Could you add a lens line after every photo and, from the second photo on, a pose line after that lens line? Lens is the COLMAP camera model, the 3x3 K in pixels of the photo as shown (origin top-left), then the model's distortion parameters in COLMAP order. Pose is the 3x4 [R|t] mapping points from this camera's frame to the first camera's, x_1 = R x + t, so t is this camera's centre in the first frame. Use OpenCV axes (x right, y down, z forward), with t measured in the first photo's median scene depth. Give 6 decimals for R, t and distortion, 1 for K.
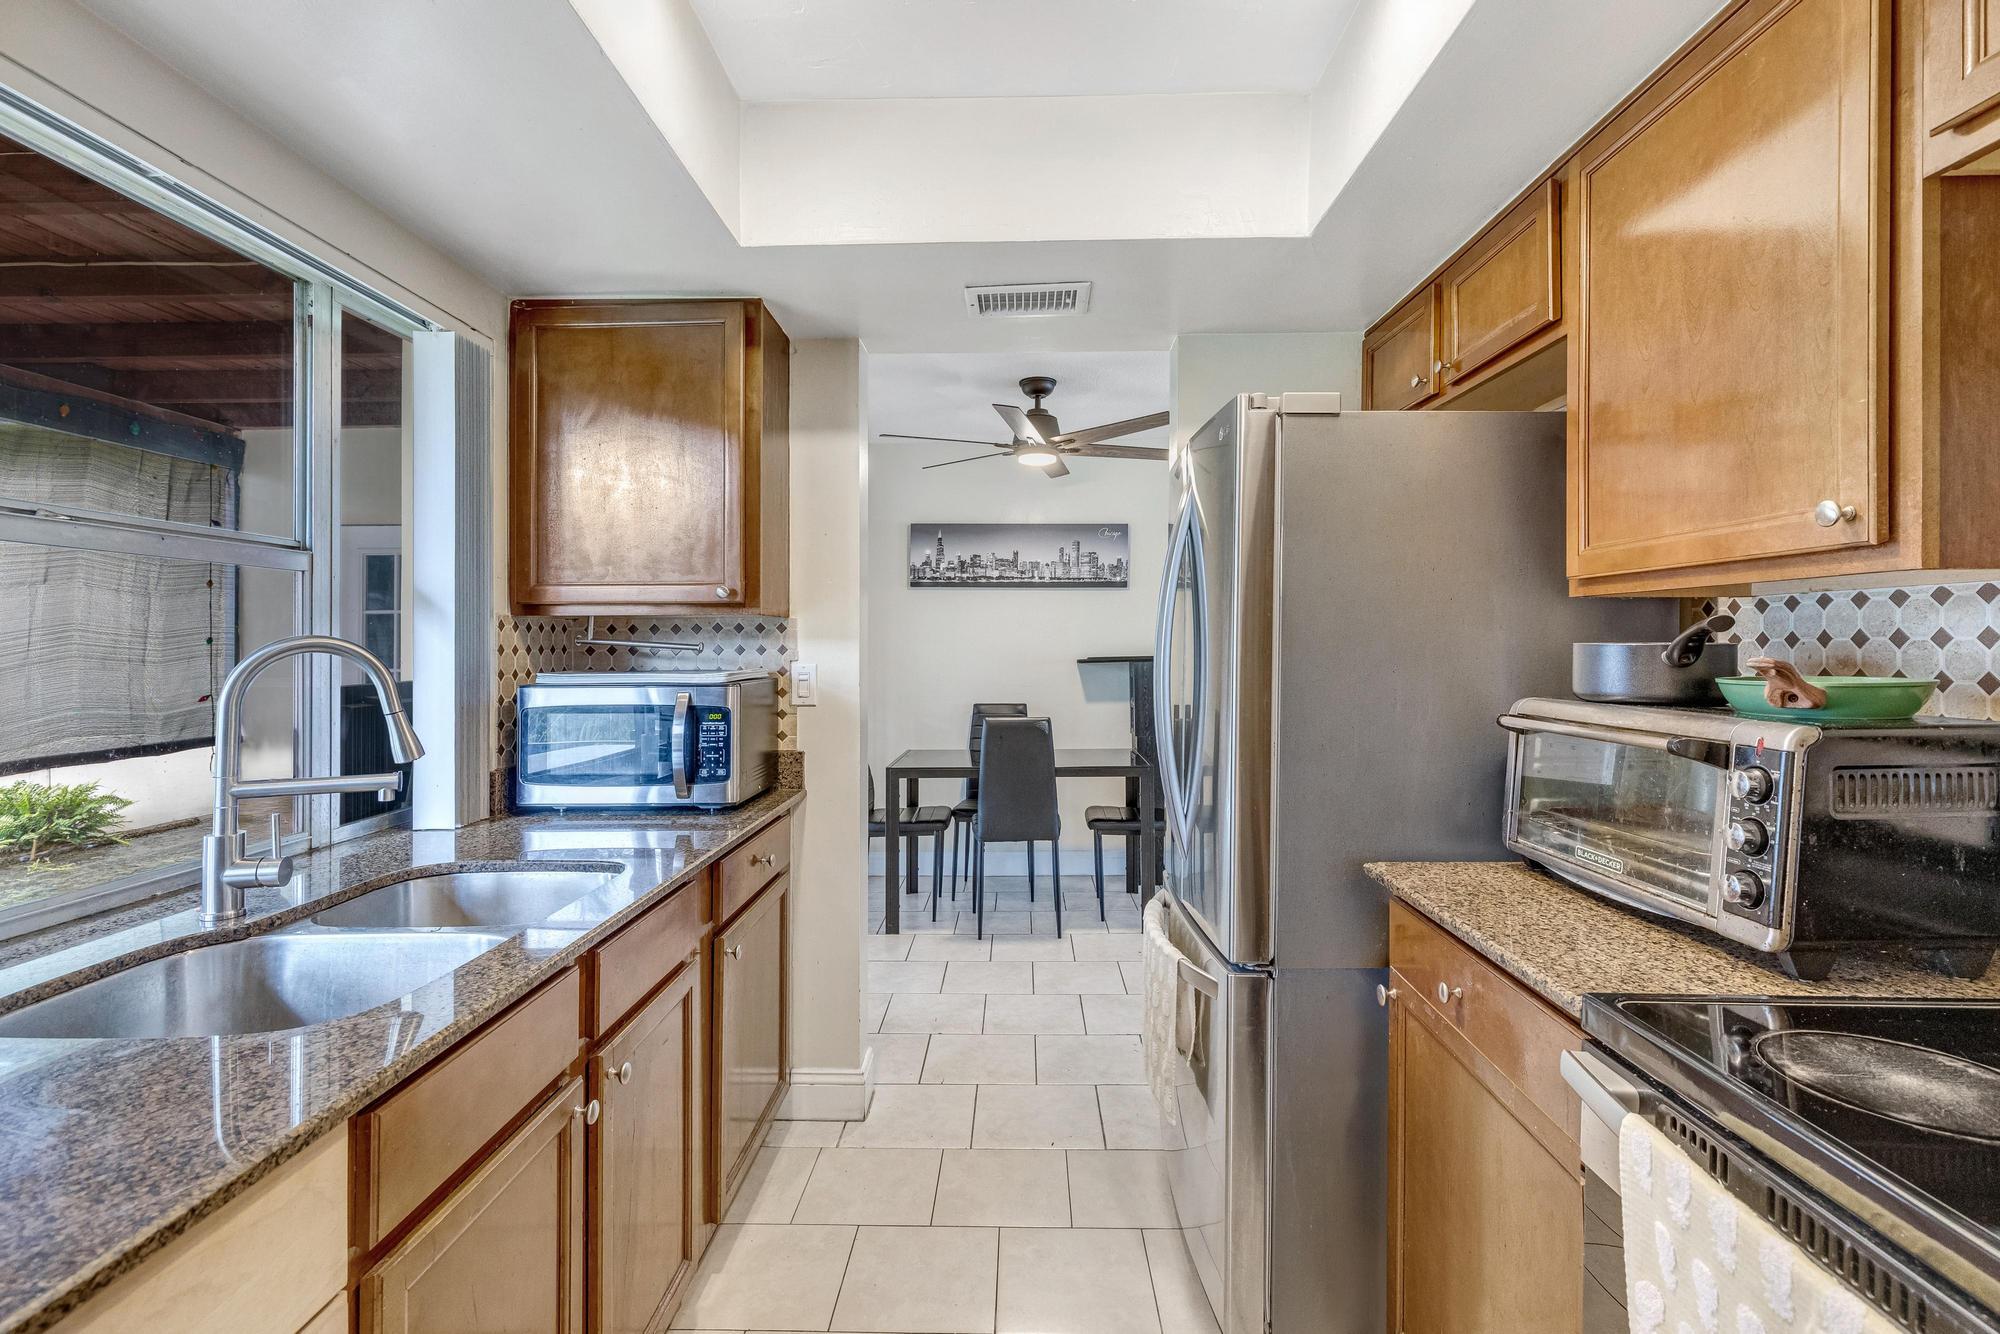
lens RADIAL K [[922.2, 0, 999.8], [0, 922.2, 653.5], [0, 0, 1]] dist [0.007241, 0.000492]
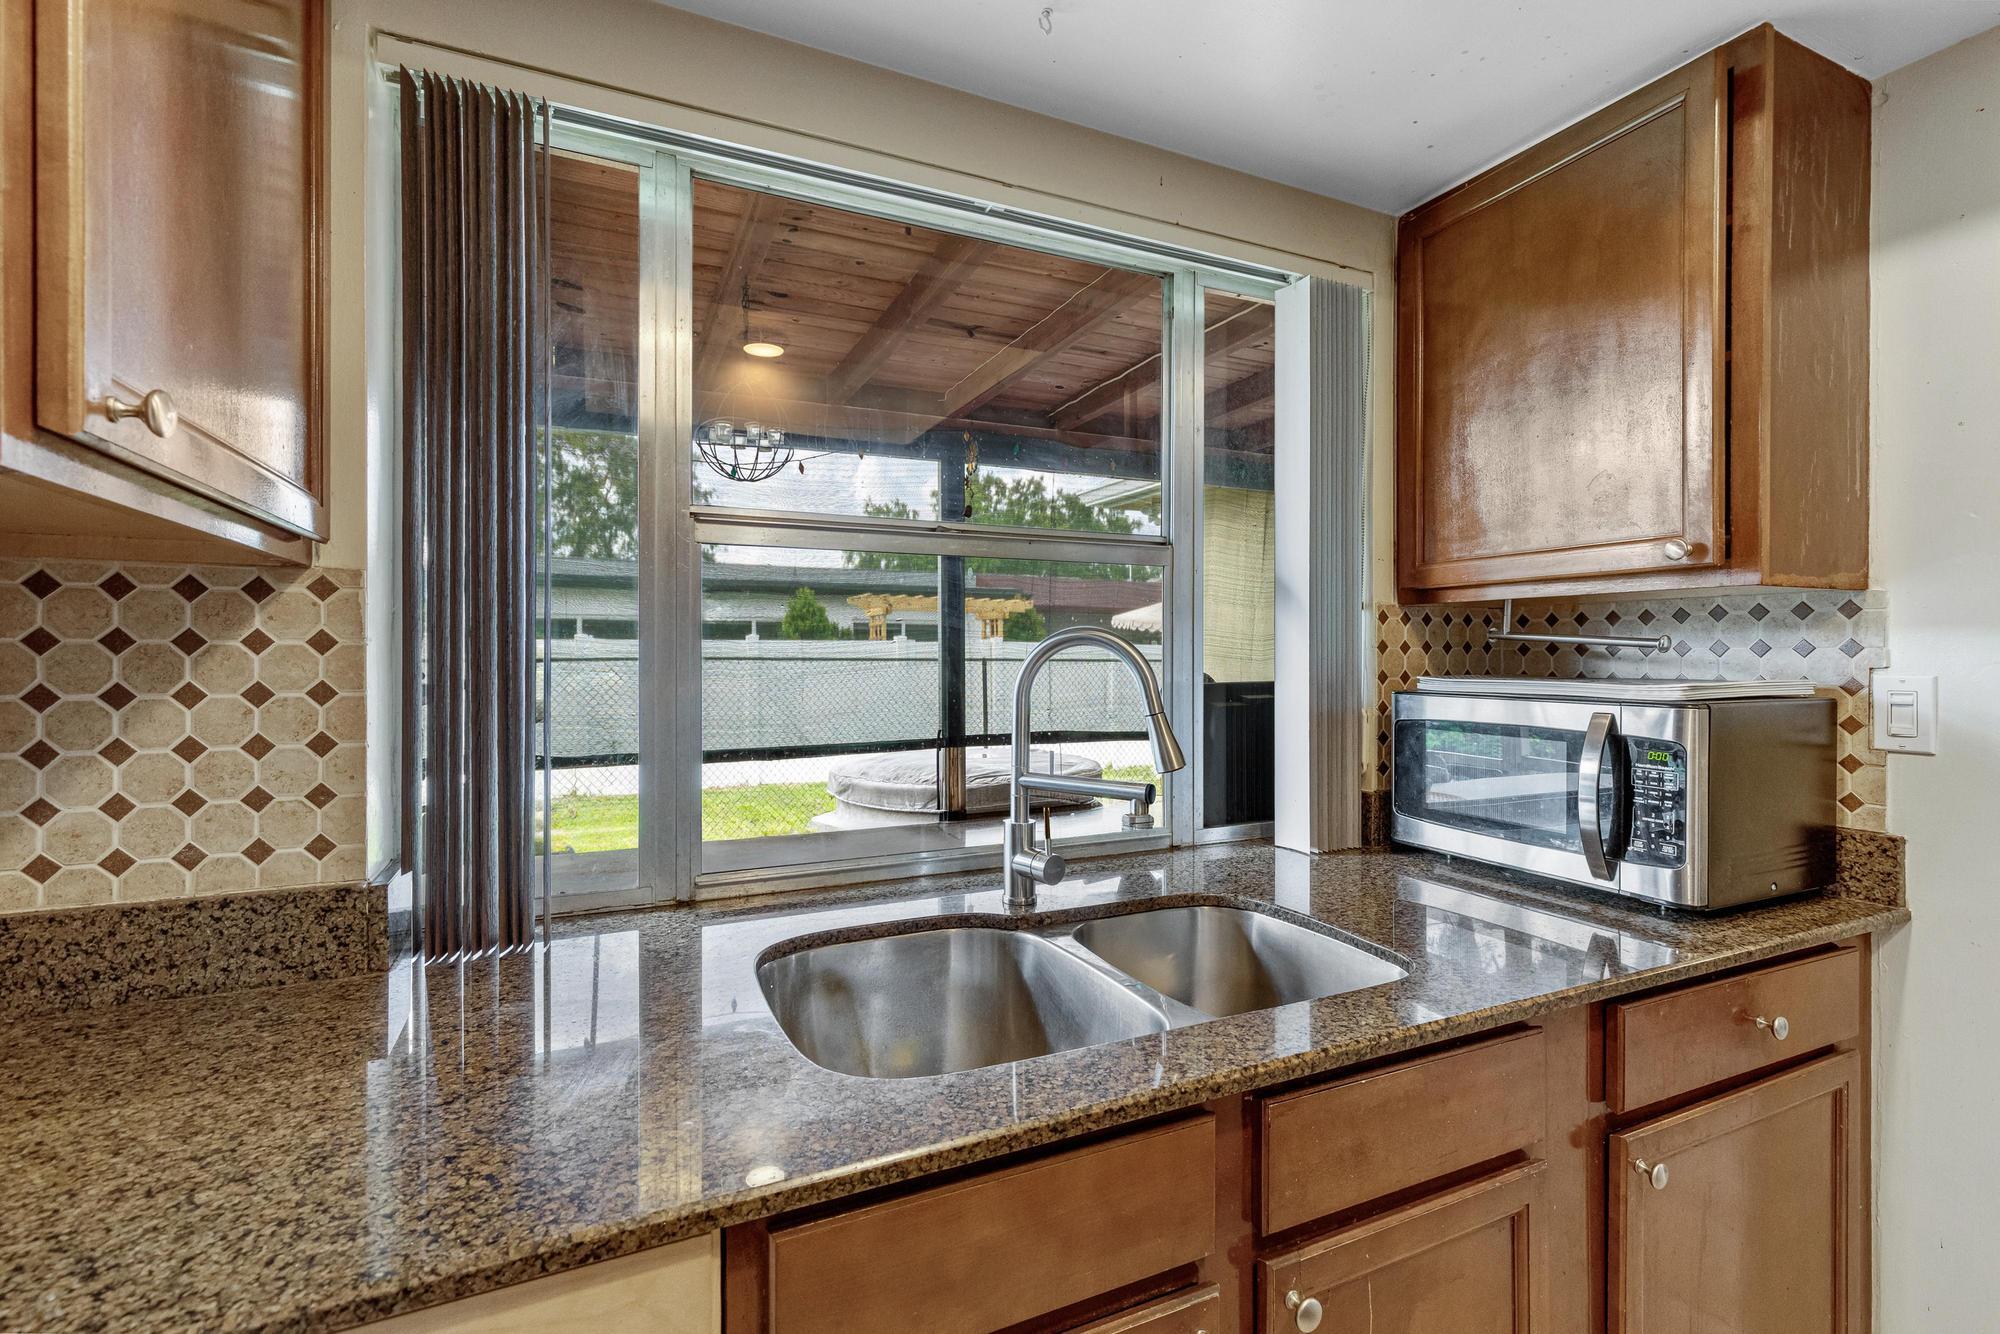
lens RADIAL K [[922.2, 0, 948.4], [0, 922.2, 650.4], [0, 0, 1]] dist [0.007241, 0.000492]
pose [[0.445029, 0.003948, -0.895508, 0.027499], [-0.010468, 0.999945, -0.000794, 0.003814], [0.895455, 0.009728, 0.445046, 0.289973]]
